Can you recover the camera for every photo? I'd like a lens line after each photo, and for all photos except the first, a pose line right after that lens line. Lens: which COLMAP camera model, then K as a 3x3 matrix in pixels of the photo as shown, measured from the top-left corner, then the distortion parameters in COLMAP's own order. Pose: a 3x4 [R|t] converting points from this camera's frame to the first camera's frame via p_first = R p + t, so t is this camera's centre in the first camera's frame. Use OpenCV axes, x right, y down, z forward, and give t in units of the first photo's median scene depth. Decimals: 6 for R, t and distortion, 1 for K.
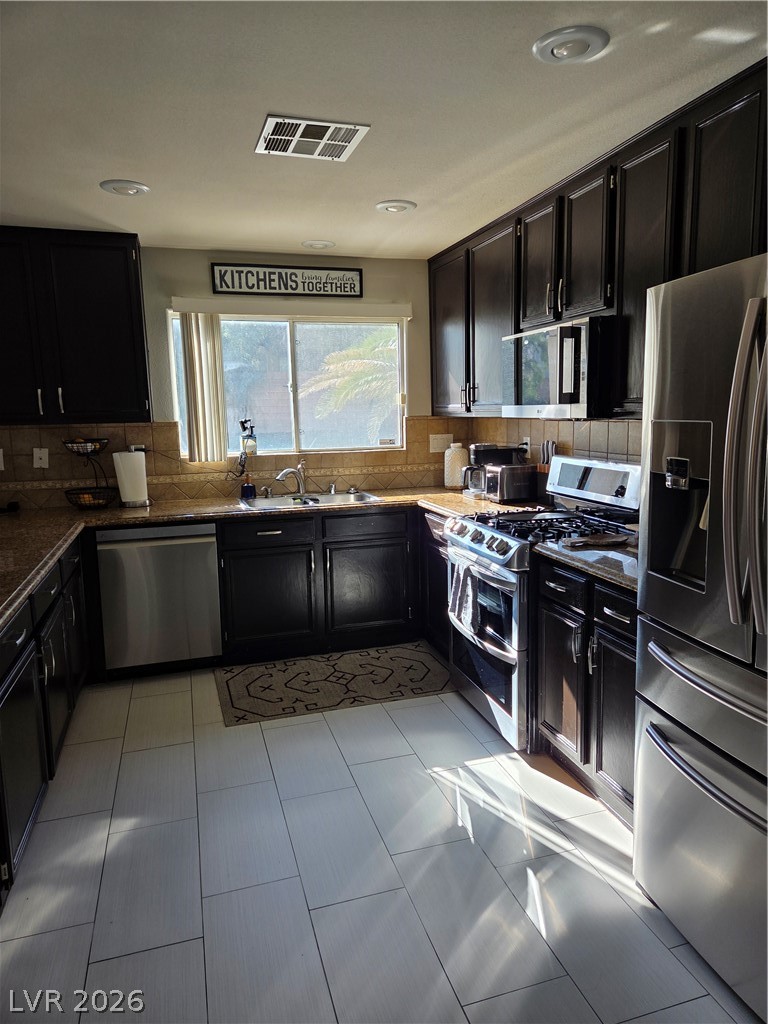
lens RADIAL K [[687.9, 0, 386.9], [0, 687.9, 507.4], [0, 0, 1]] dist [0.048558, -0.017106]
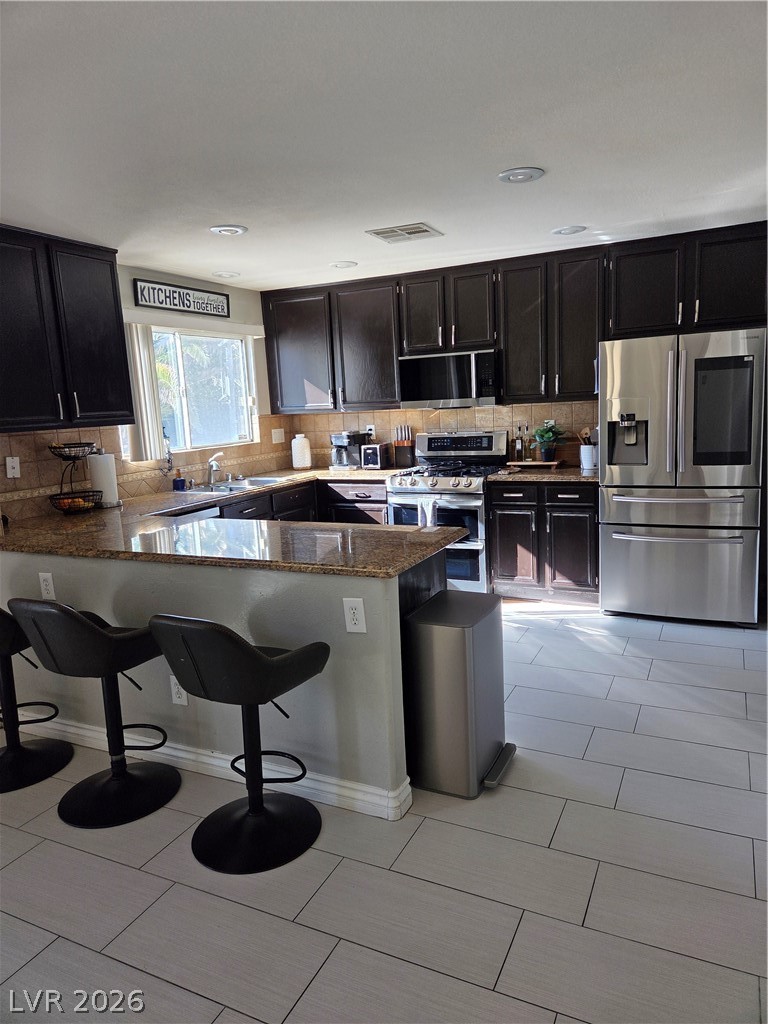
lens RADIAL K [[687.9, 0, 387.6], [0, 687.9, 514.1], [0, 0, 1]] dist [0.048558, -0.017106]
pose [[0.683022, -0.133235, 0.718143, -0.797240], [0.139417, 0.988926, 0.050874, 0.014193], [-0.716968, 0.065373, 0.694034, -0.020011]]
